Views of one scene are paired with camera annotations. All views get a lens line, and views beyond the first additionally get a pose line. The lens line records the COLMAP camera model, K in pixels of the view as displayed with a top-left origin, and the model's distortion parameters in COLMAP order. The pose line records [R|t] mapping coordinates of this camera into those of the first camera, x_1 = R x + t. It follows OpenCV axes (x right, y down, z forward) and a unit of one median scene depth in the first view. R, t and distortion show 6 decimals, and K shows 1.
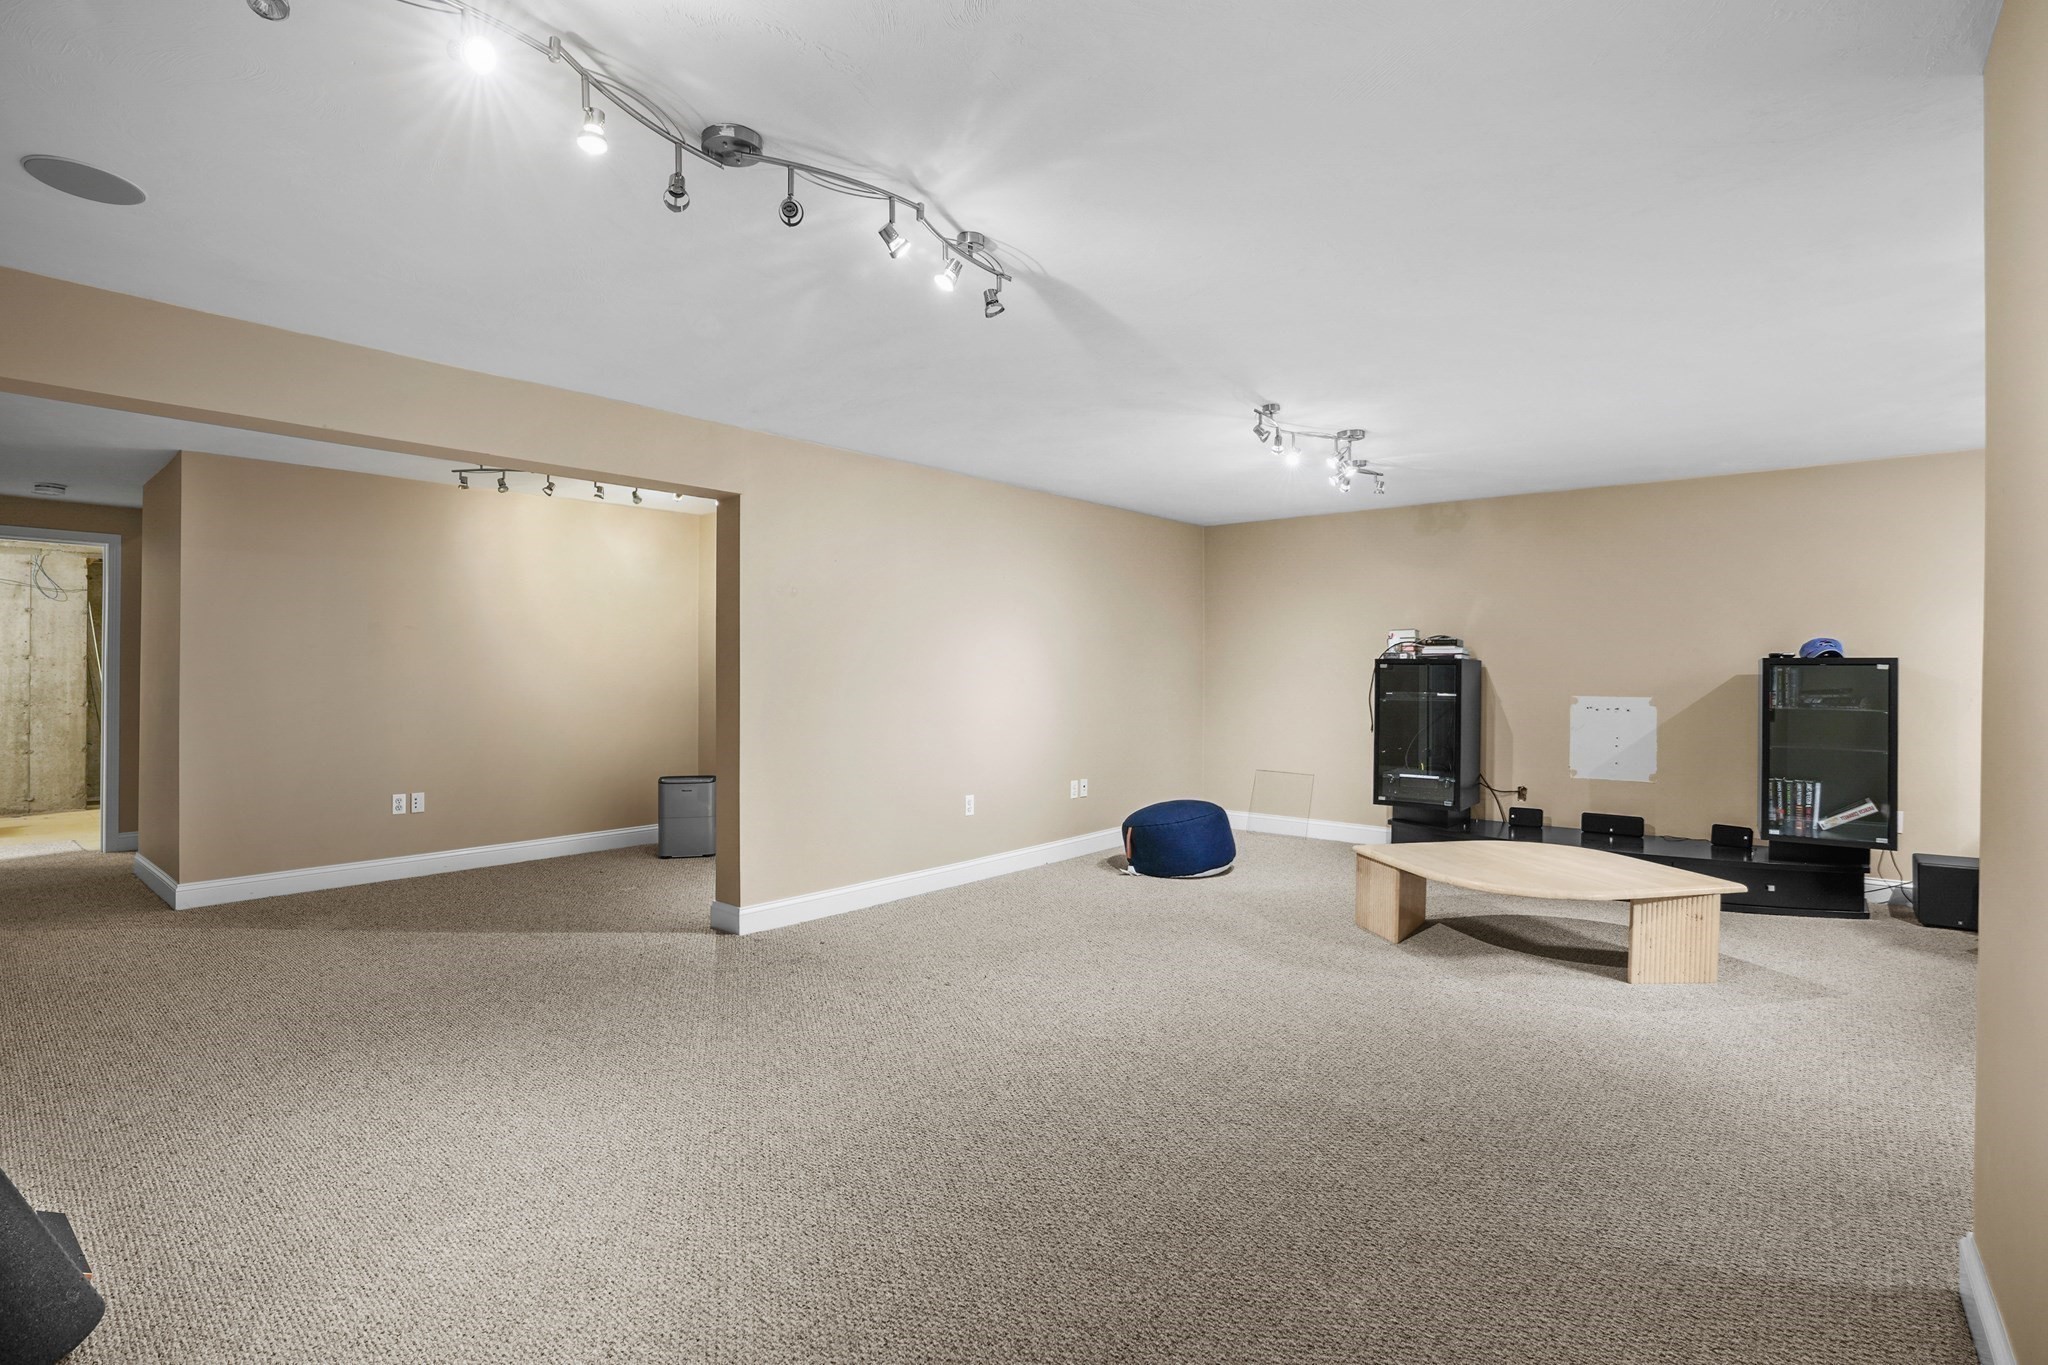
lens RADIAL K [[950.4, 0, 995.0], [0, 950.4, 676.9], [0, 0, 1]] dist [-0.050513, 0.015402]
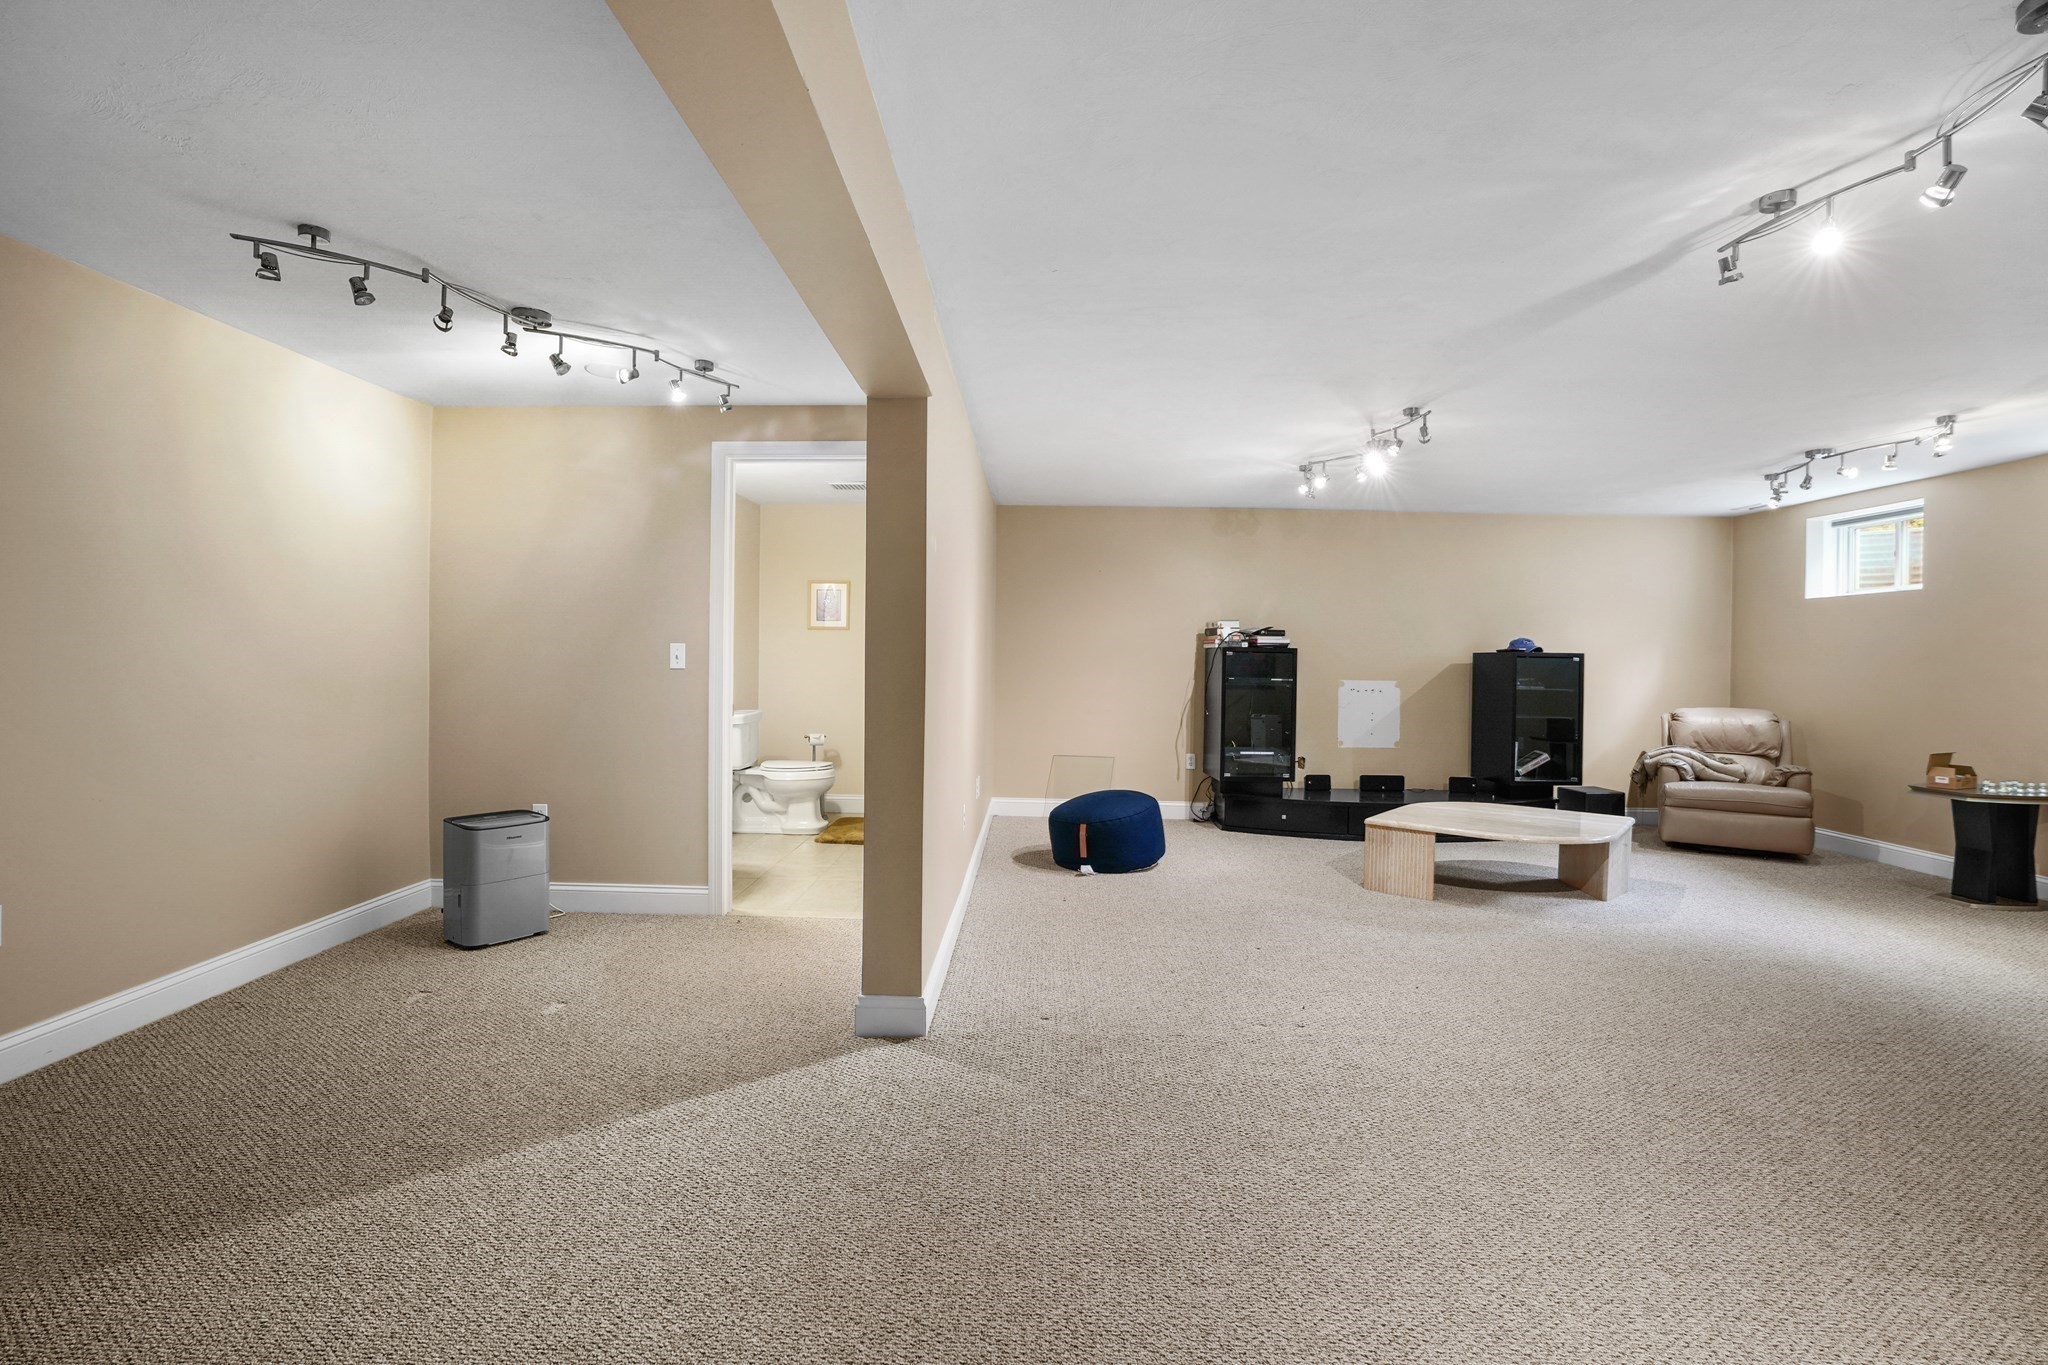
lens RADIAL K [[950.4, 0, 1019.0], [0, 950.4, 670.6], [0, 0, 1]] dist [-0.050513, 0.015402]
pose [[0.774436, -0.000962, 0.632652, -0.521769], [-0.008426, 0.999894, 0.011836, -0.002813], [-0.632596, -0.014497, 0.774346, 0.337915]]
